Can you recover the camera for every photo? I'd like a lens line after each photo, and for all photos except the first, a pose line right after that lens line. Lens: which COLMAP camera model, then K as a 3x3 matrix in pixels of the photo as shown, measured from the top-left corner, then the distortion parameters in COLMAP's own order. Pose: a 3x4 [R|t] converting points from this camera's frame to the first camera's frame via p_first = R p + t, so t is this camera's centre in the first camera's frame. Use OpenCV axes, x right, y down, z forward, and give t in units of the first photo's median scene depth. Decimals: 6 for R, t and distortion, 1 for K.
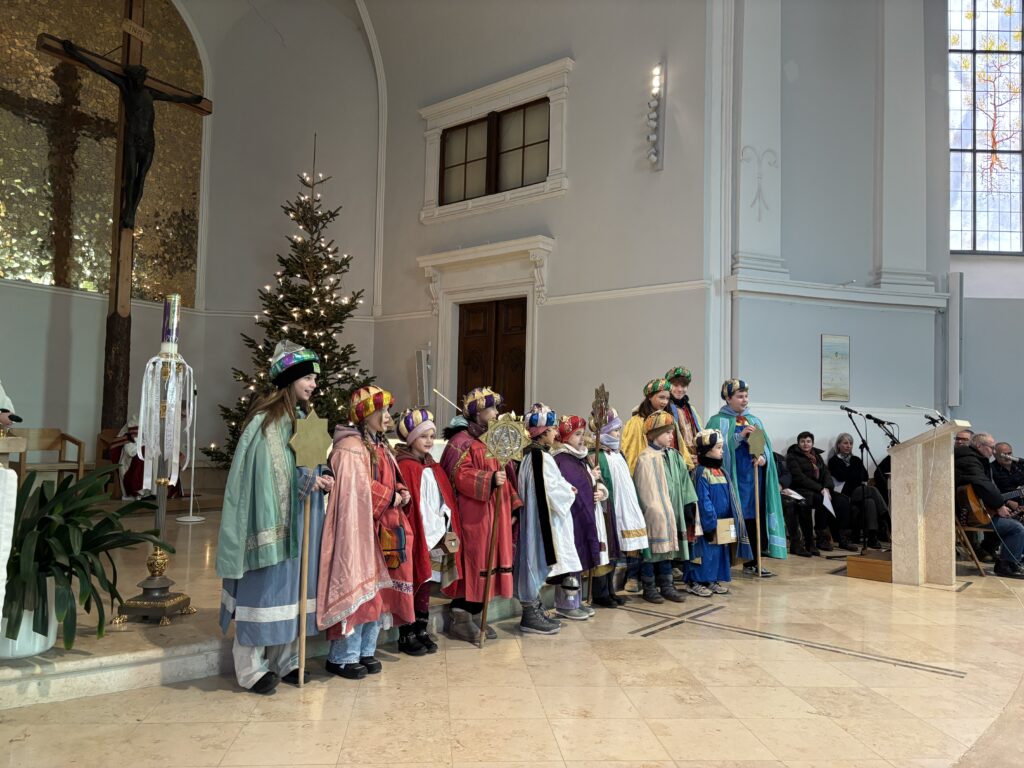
lens RADIAL K [[761.2, 0, 512.0], [0, 761.2, 403.5], [0, 0, 1]] dist [0.003515, -0.000236]
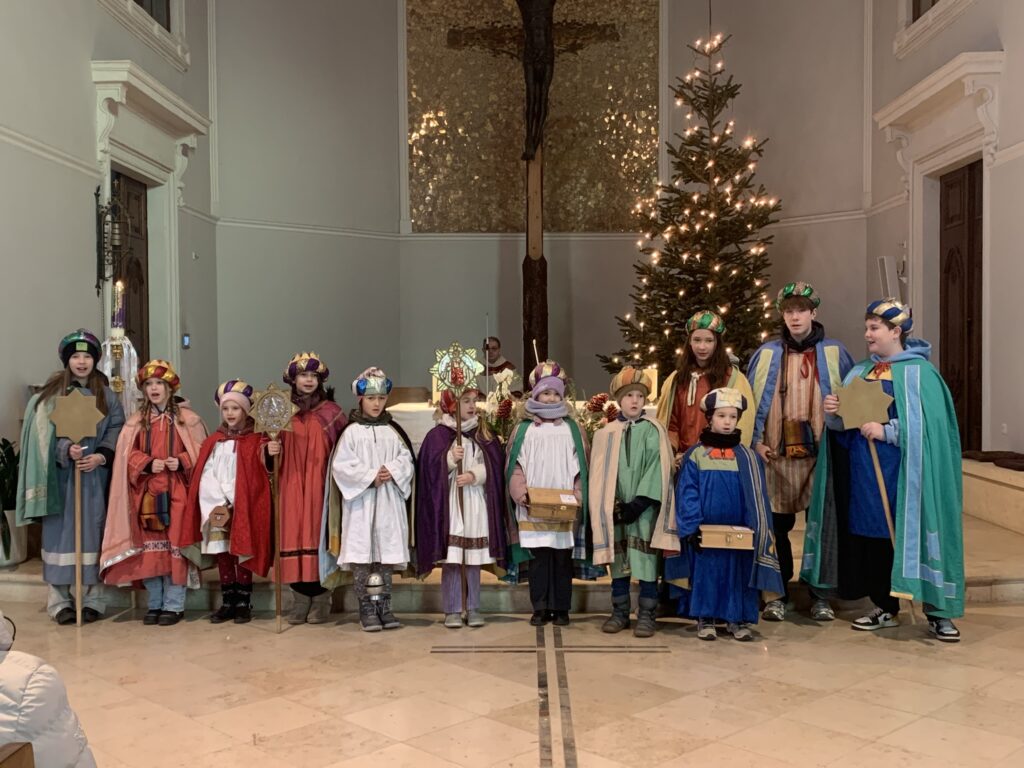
lens RADIAL K [[1137.1, 0, 512.0], [0, 1137.1, 384.0], [0, 0, 1]] dist [0.046358, 0.005075]
pose [[0.626543, -0.017740, -0.779185, 1.284725], [0.056181, 0.998168, 0.022449, -0.001306], [0.777359, -0.057841, 0.626392, 0.357871]]
